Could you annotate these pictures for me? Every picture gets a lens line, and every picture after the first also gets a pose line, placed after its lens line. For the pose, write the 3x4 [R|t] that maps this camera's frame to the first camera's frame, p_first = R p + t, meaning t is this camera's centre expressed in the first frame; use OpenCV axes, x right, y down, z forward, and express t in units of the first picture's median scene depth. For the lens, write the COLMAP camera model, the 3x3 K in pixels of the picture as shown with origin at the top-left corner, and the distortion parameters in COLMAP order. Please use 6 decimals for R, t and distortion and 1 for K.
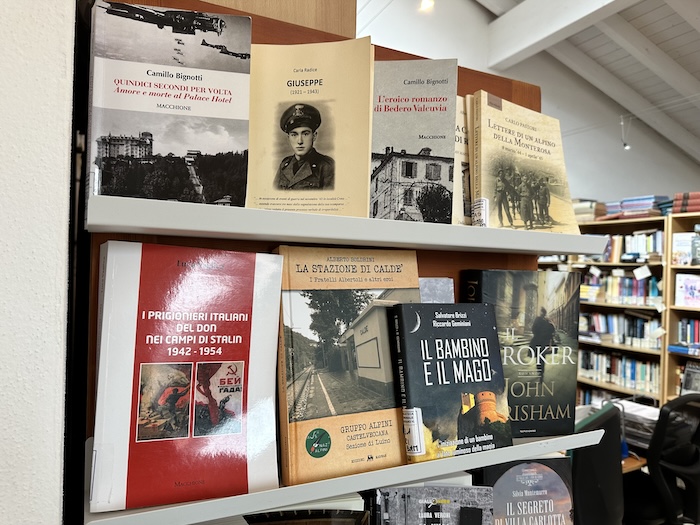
lens RADIAL K [[492.1, 0, 362.1], [0, 492.1, 265.1], [0, 0, 1]] dist [0.009039, -0.028471]
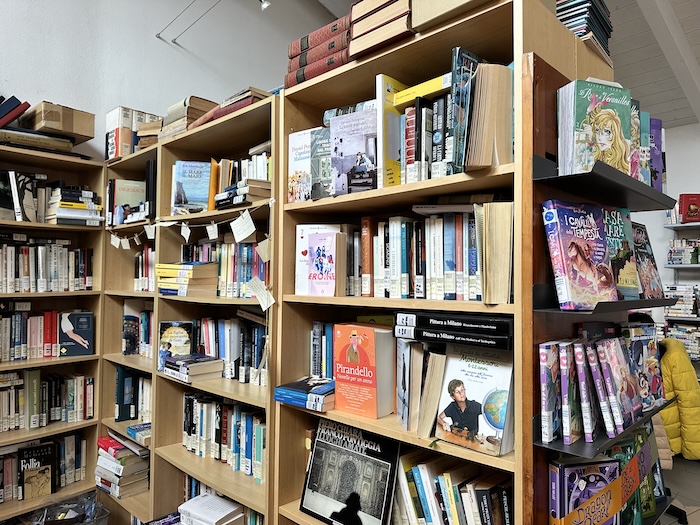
lens RADIAL K [[492.1, 0, 362.1], [0, 492.1, 265.1], [0, 0, 1]] dist [0.009039, -0.028471]
pose [[0.946865, -0.016168, 0.321224, 0.518866], [0.022957, 0.999586, -0.017359, 0.060971], [-0.320811, 0.023811, 0.946844, 0.524417]]
